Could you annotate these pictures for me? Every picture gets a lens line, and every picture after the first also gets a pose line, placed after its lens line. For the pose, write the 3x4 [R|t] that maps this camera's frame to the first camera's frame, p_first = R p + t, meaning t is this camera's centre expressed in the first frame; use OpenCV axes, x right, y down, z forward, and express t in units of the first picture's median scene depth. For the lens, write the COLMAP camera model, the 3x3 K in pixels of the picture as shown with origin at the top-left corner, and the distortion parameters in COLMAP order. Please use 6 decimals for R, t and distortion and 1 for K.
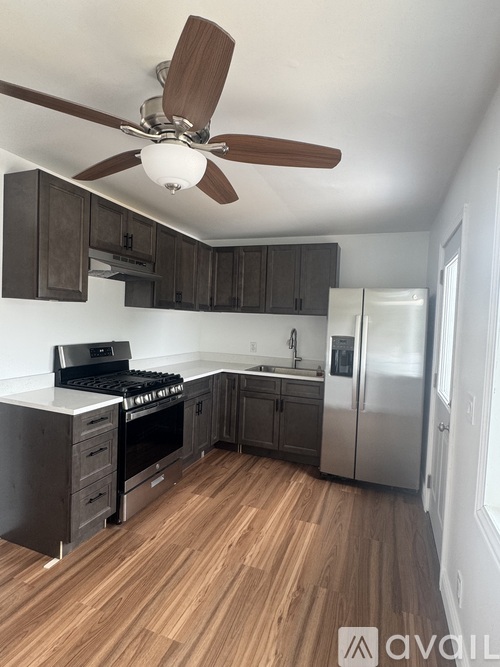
lens RADIAL K [[364.0, 0, 249.8], [0, 364.0, 332.4], [0, 0, 1]] dist [-0.007367, 0.001915]
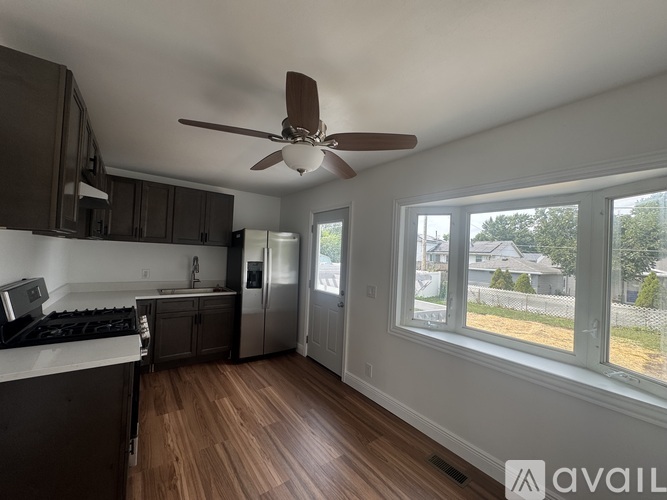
lens RADIAL K [[269.3, 0, 334.0], [0, 269.3, 249.7], [0, 0, 1]] dist [-0.001045, 0.000184]
pose [[0.535844, 0.000608, 0.844317, -0.516474], [0.011421, 0.999903, -0.007968, -0.026124], [-0.844240, 0.013912, 0.535785, 0.136154]]
